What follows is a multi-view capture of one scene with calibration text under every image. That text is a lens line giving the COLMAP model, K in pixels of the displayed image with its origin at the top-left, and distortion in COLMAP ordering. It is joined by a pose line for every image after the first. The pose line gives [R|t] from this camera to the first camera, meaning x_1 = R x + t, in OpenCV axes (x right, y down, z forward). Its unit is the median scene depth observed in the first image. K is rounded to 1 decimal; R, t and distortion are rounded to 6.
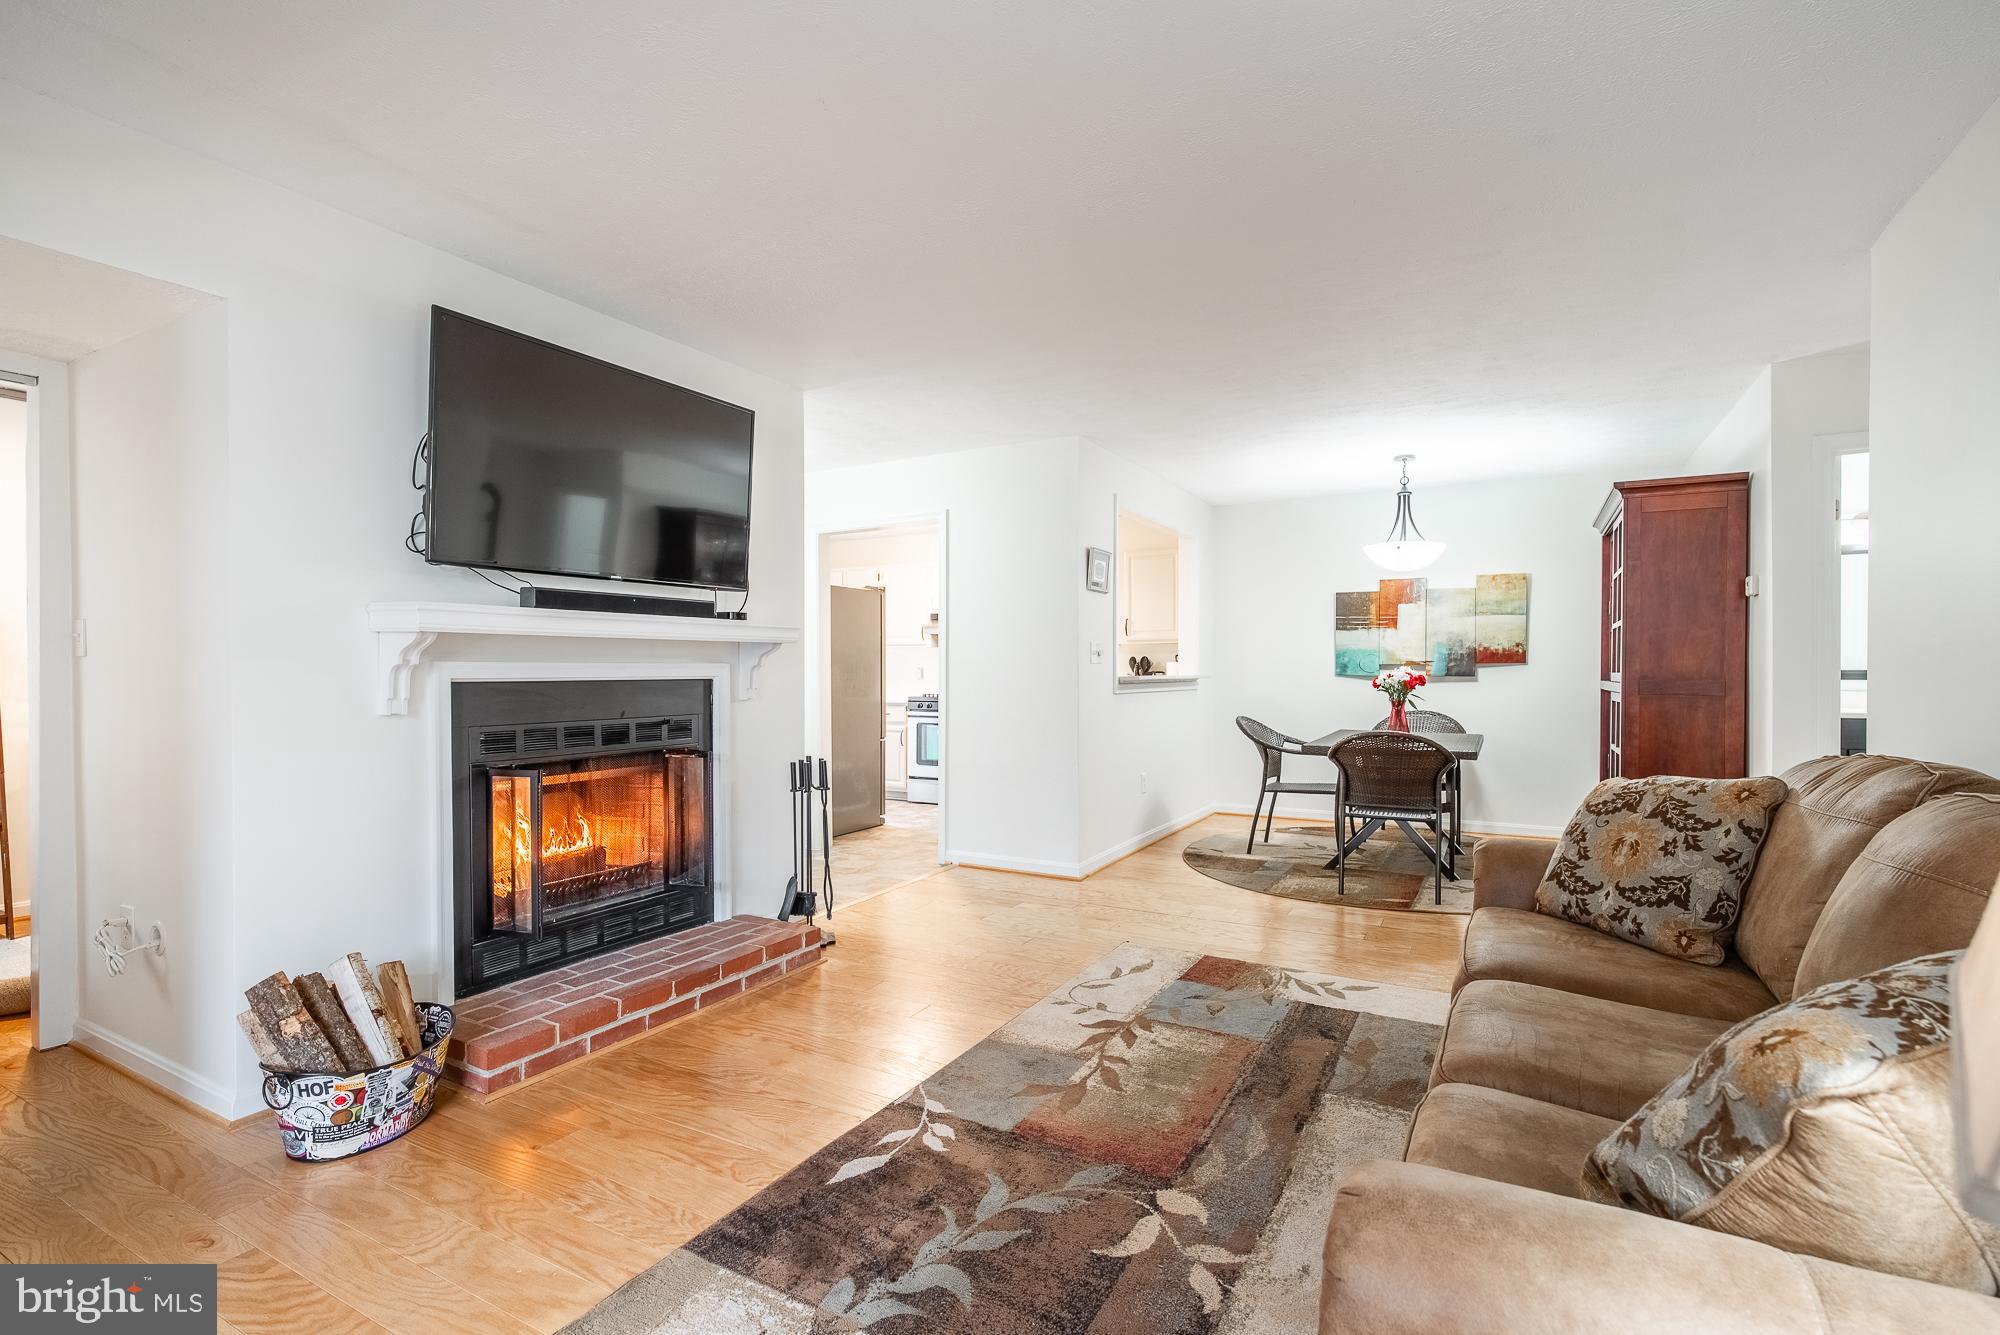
lens RADIAL K [[912.3, 0, 999.7], [0, 912.3, 678.1], [0, 0, 1]] dist [0.000826, -0.000659]
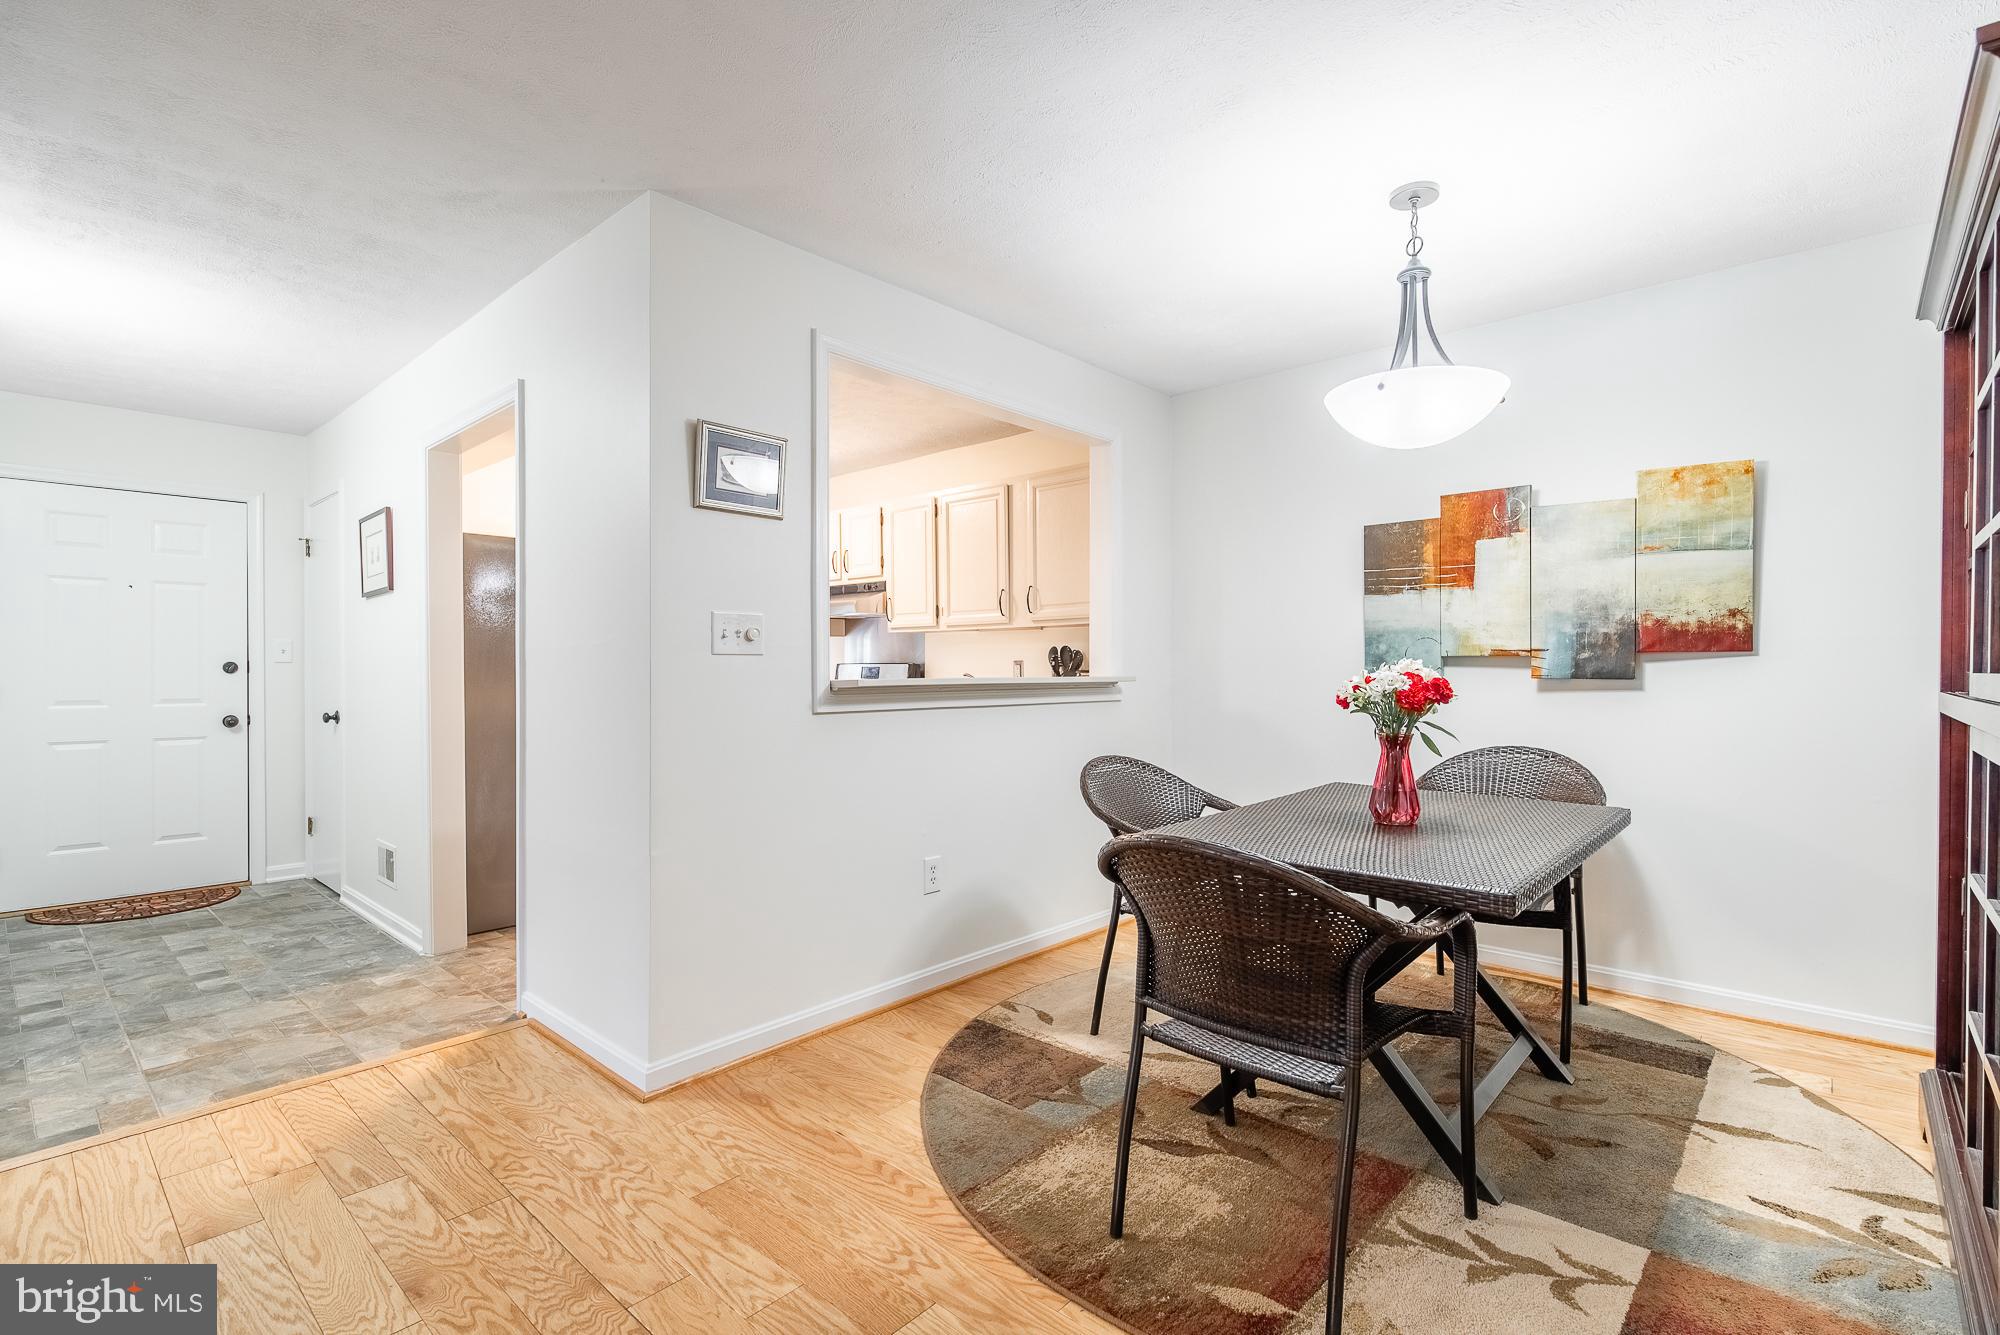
lens RADIAL K [[918.9, 0, 995.3], [0, 918.9, 670.6], [0, 0, 1]] dist [-0.000285, -0.000387]
pose [[0.973893, -0.000088, -0.227008, 0.570287], [-0.001400, 0.999979, -0.006397, -0.005718], [0.227003, 0.006548, 0.973872, 0.846200]]
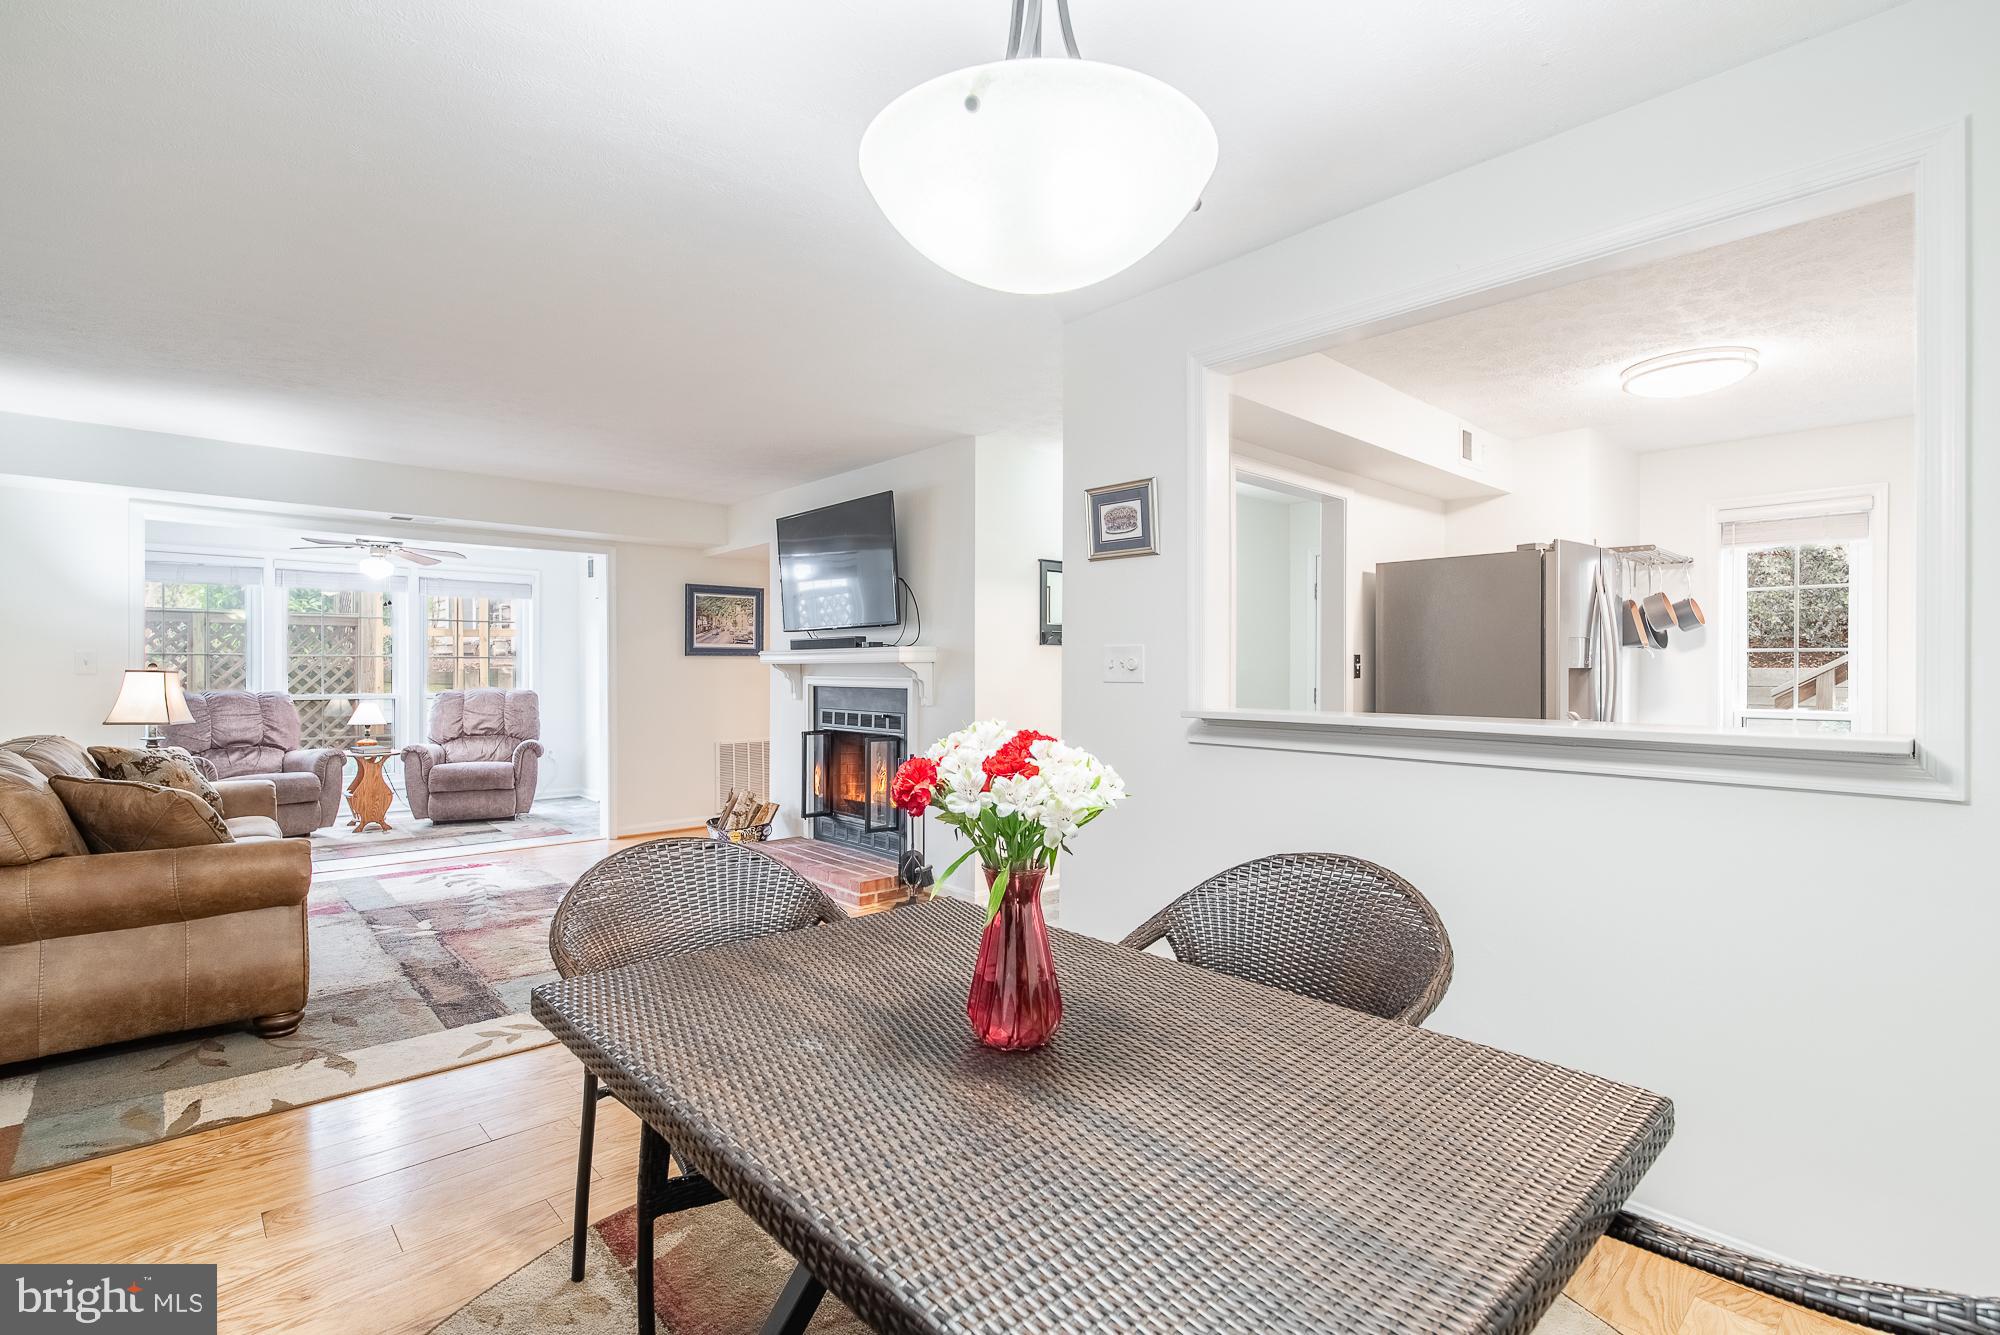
lens RADIAL K [[926.2, 0, 999.2], [0, 926.2, 675.0], [0, 0, 1]] dist [-0.001160, -0.000335]
pose [[-0.318542, 0.010833, -0.947847, 1.084822], [-0.005900, 0.999893, 0.013410, -0.044261], [0.947891, 0.009864, -0.318444, 1.765224]]
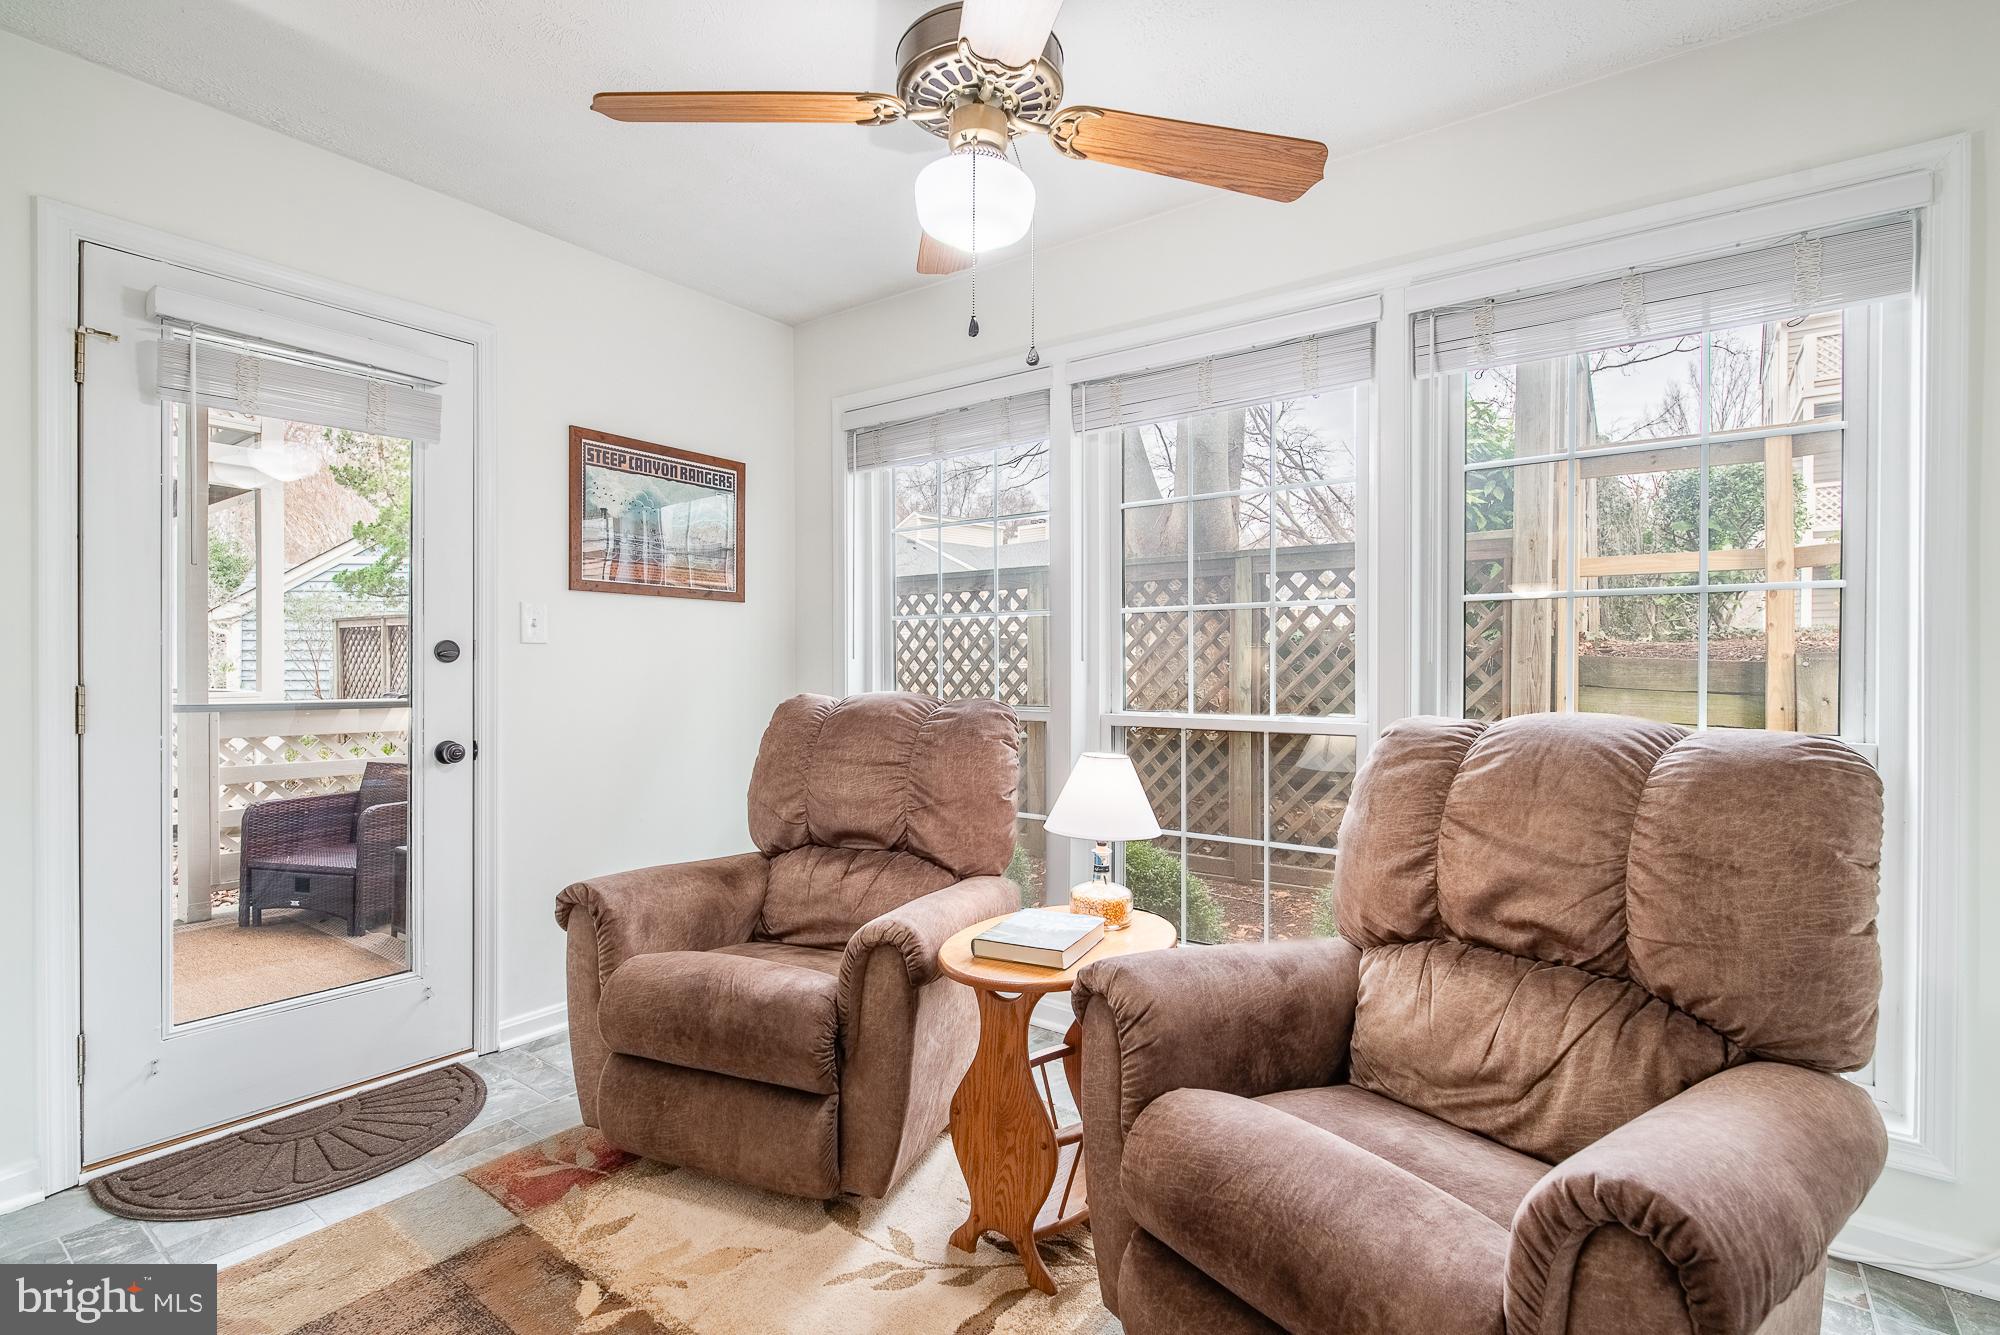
lens RADIAL K [[919.1, 0, 989.2], [0, 919.1, 670.0], [0, 0, 1]] dist [-0.000691, -0.000415]
pose [[-0.990786, 0.003432, 0.135395, -0.508402], [0.004687, 0.999949, 0.008952, -0.002741], [-0.135357, 0.009504, -0.990751, 0.284819]]
